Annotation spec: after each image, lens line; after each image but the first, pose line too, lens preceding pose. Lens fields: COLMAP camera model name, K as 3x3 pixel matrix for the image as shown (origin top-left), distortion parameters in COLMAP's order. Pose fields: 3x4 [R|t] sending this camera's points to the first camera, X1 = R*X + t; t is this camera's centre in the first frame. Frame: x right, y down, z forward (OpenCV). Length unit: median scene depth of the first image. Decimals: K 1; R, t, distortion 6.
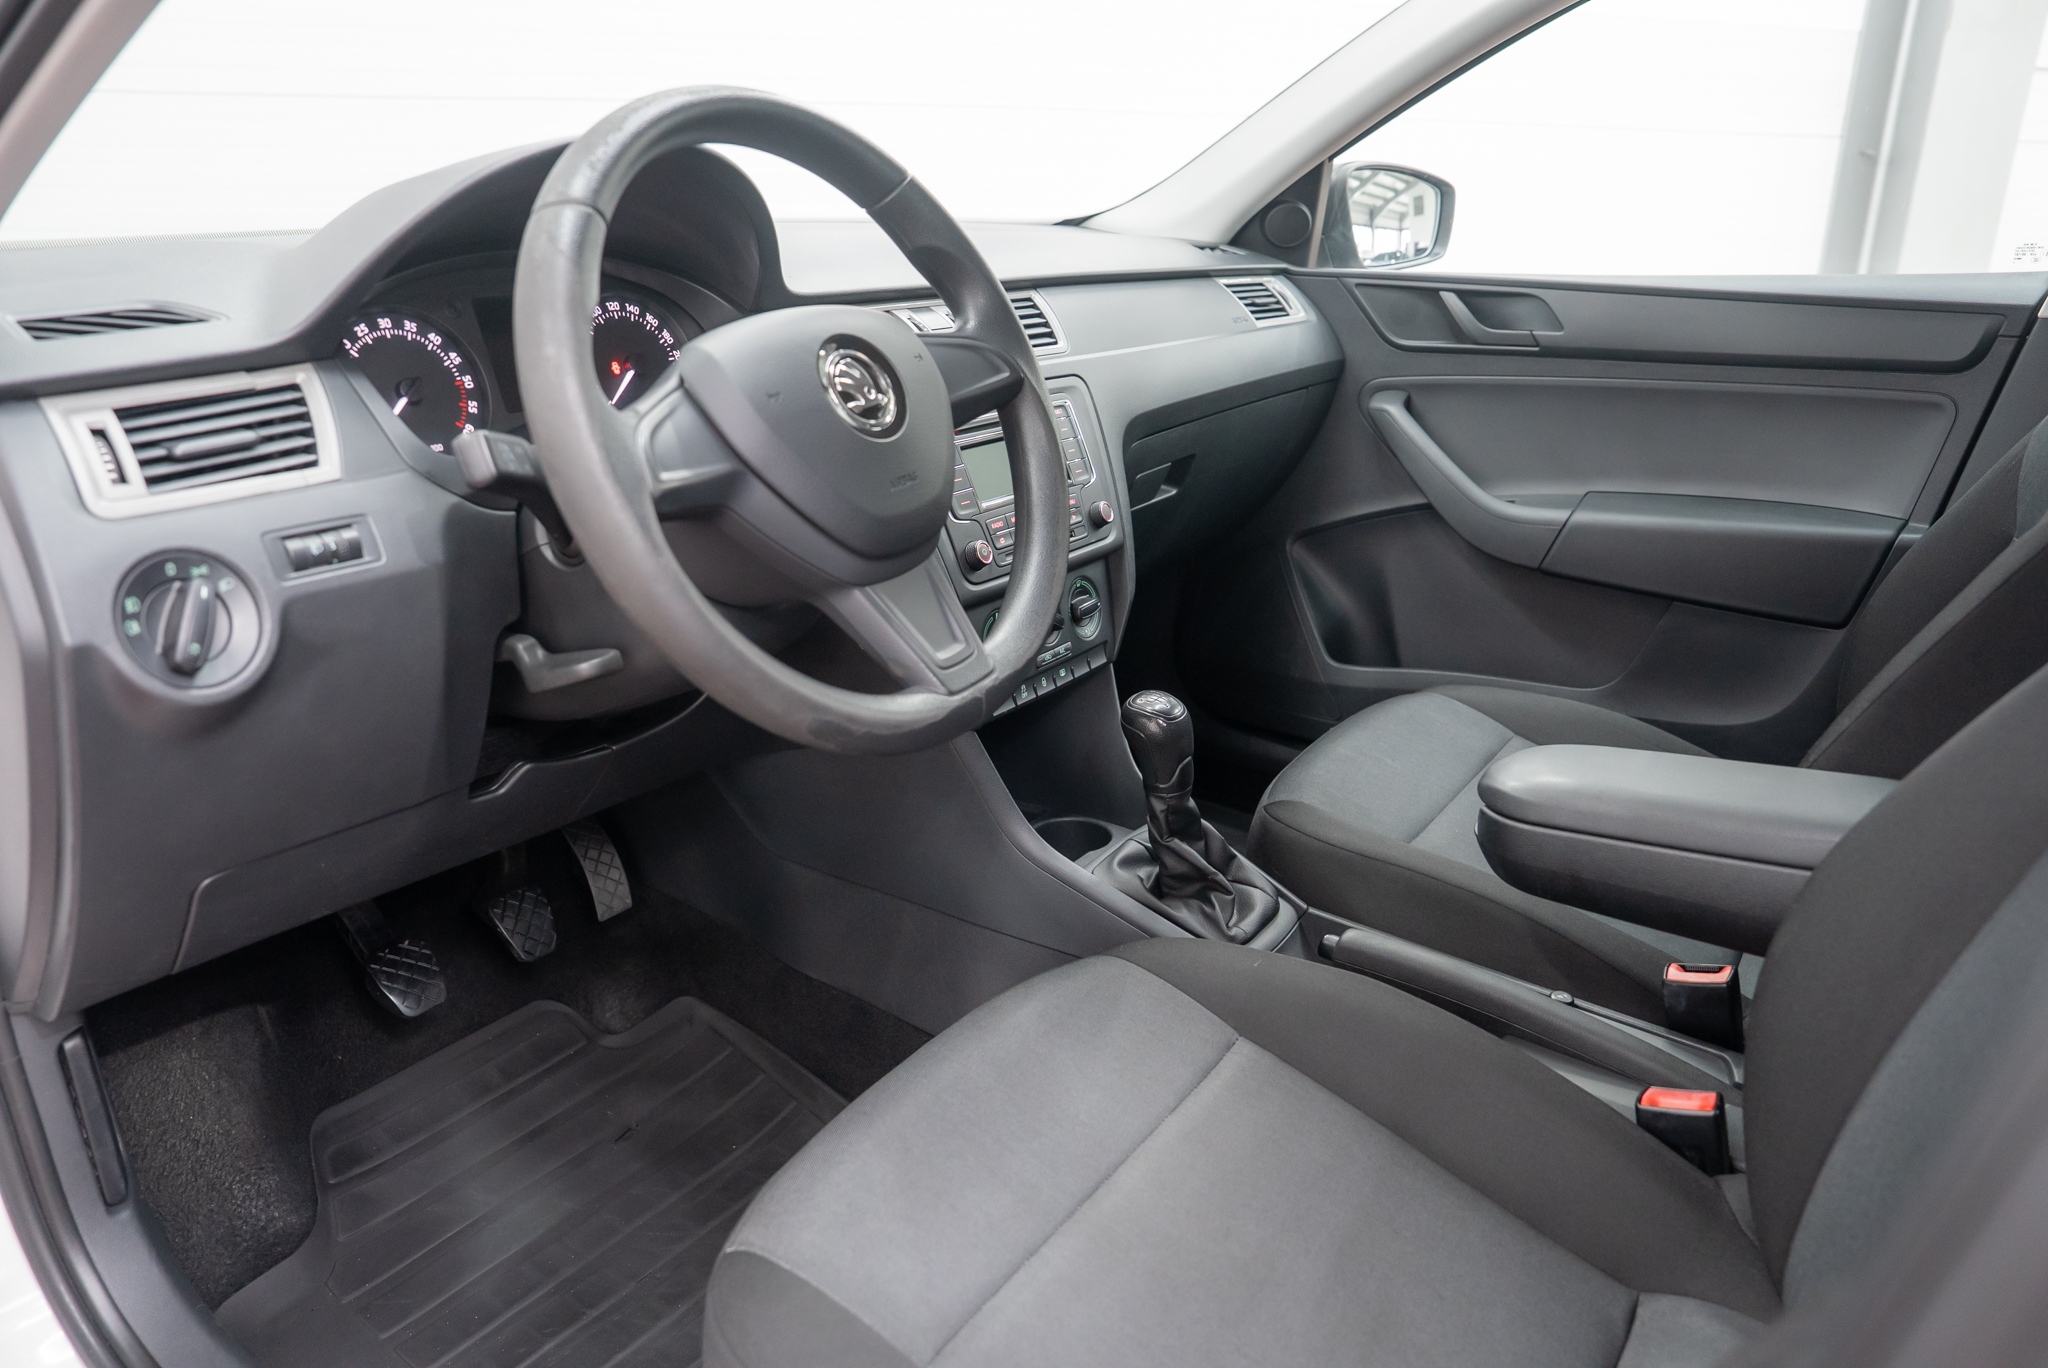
lens RADIAL K [[1438.9, 0, 1034.0], [0, 1438.9, 676.6], [0, 0, 1]] dist [-0.065907, 0.011755]
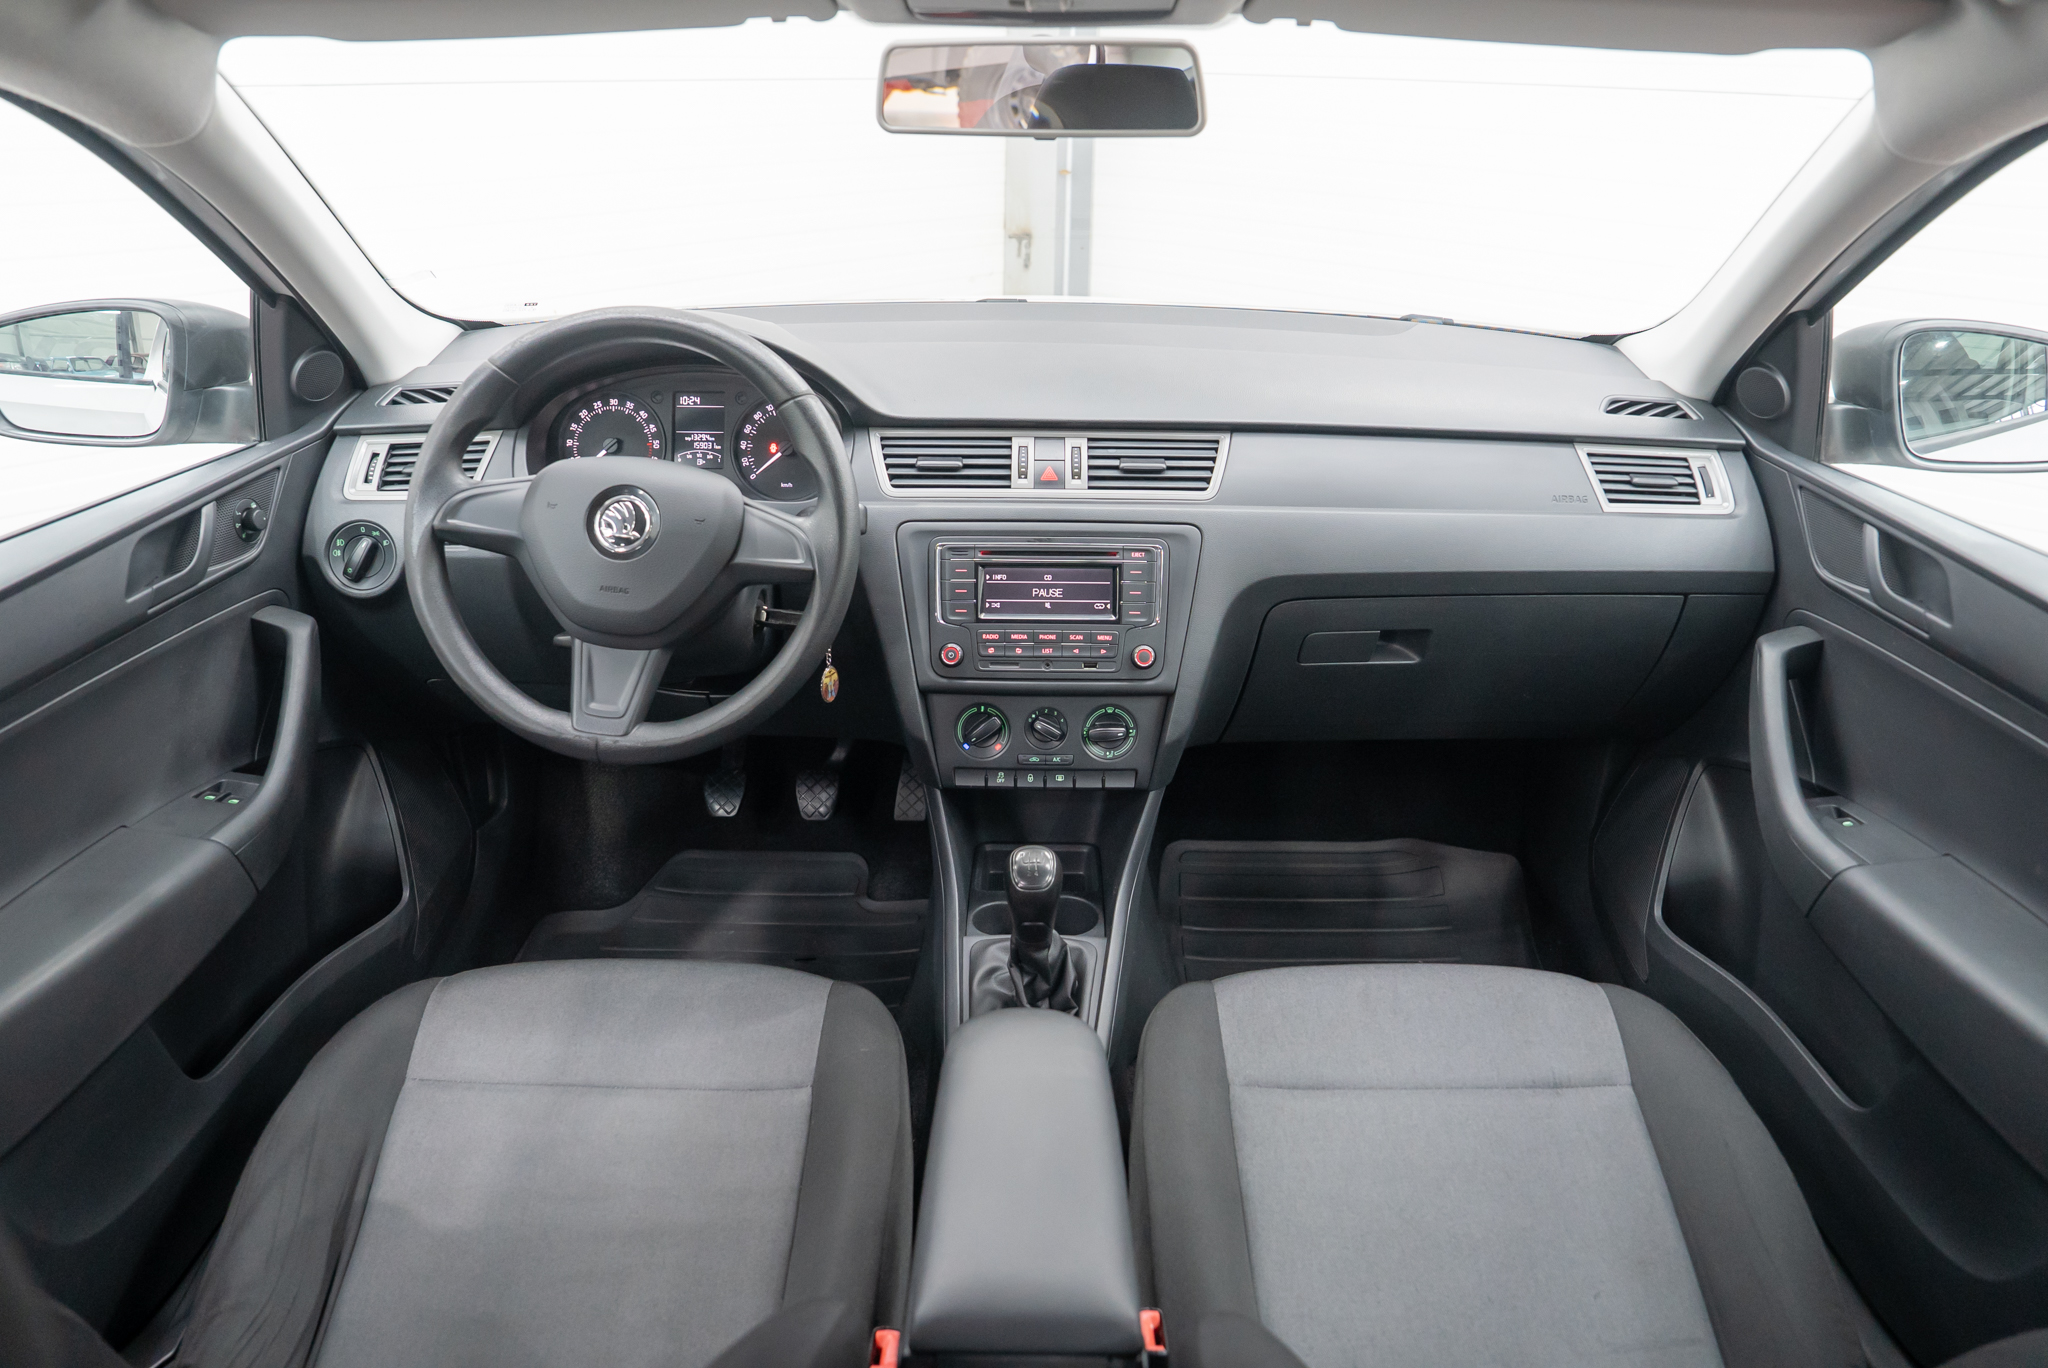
lens RADIAL K [[1438.9, 0, 1017.0], [0, 1438.9, 693.4], [0, 0, 1]] dist [-0.065907, 0.011755]
pose [[0.548074, 0.342312, -0.763176, 0.821149], [-0.269228, 0.936060, 0.226511, -0.303796], [0.791917, 0.081323, 0.605190, 0.277675]]
